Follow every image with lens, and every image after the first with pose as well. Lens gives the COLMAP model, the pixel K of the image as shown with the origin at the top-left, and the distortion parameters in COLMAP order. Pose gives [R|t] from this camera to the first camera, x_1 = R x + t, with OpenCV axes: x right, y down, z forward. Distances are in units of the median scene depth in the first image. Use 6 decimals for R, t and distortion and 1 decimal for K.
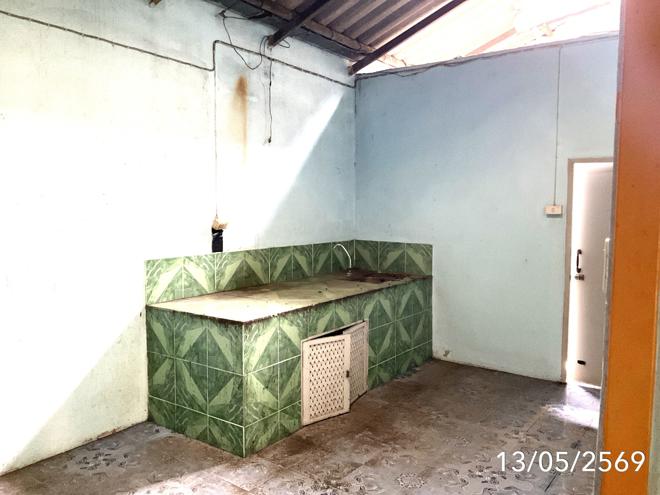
lens RADIAL K [[548.0, 0, 328.9], [0, 548.0, 244.6], [0, 0, 1]] dist [0.073471, -0.140954]
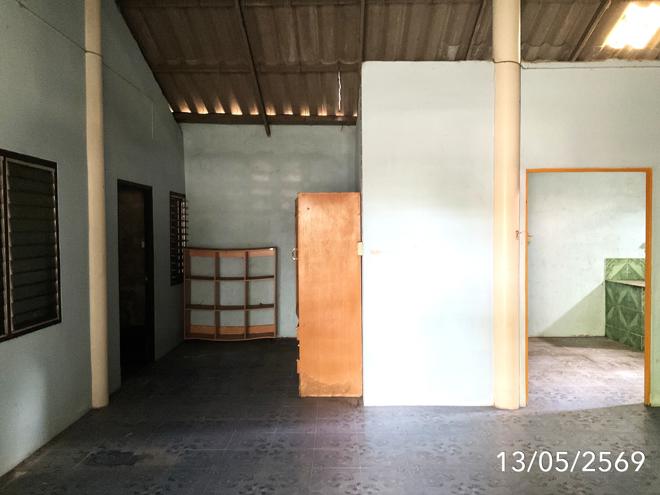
lens RADIAL K [[548.0, 0, 329.8], [0, 548.0, 246.8], [0, 0, 1]] dist [0.073471, -0.140954]
pose [[0.590324, 0.018137, -0.806963, 0.783700], [-0.057117, 0.998180, -0.019348, 0.088742], [0.805143, 0.057512, 0.590286, -1.148286]]
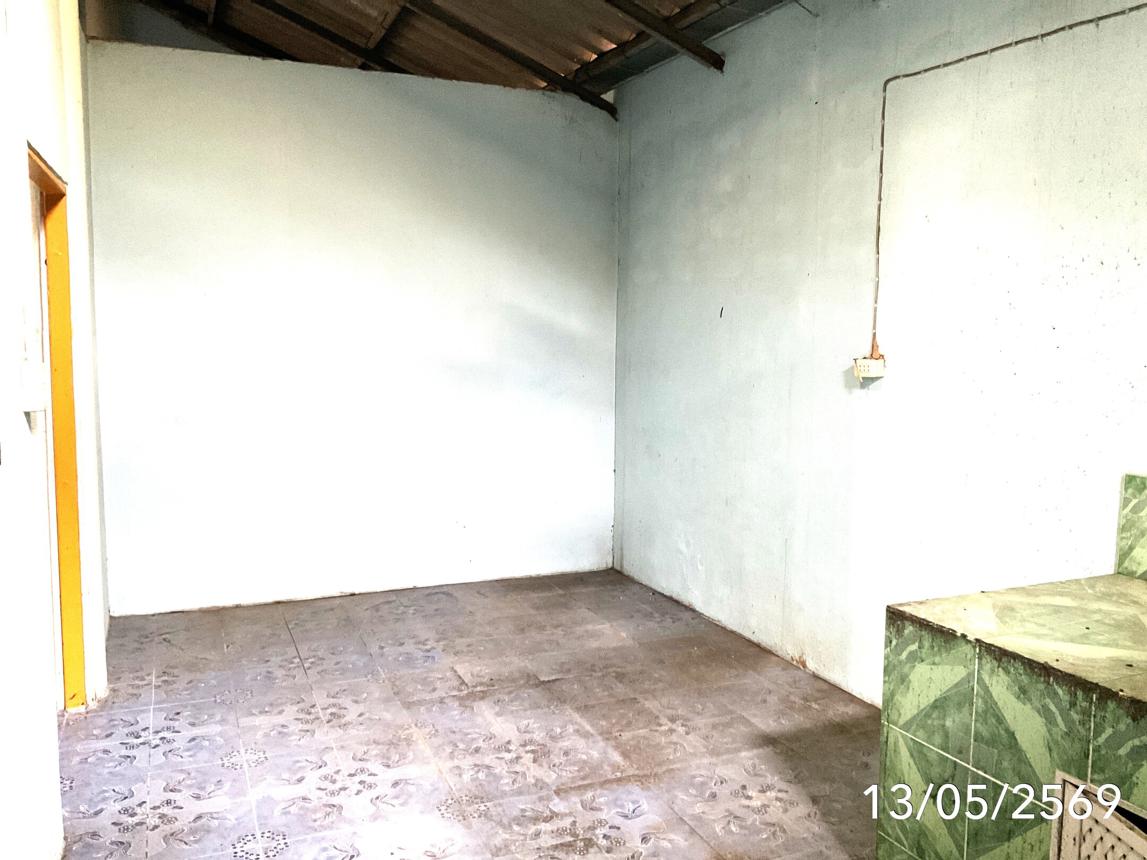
lens RADIAL K [[952.4, 0, 574.7], [0, 952.4, 429.1], [0, 0, 1]] dist [0.073471, -0.140954]
pose [[-0.515323, 0.076869, -0.853542, 0.575508], [-0.074296, 0.988212, 0.133854, -0.080841], [0.853770, 0.132393, -0.503537, 1.033761]]
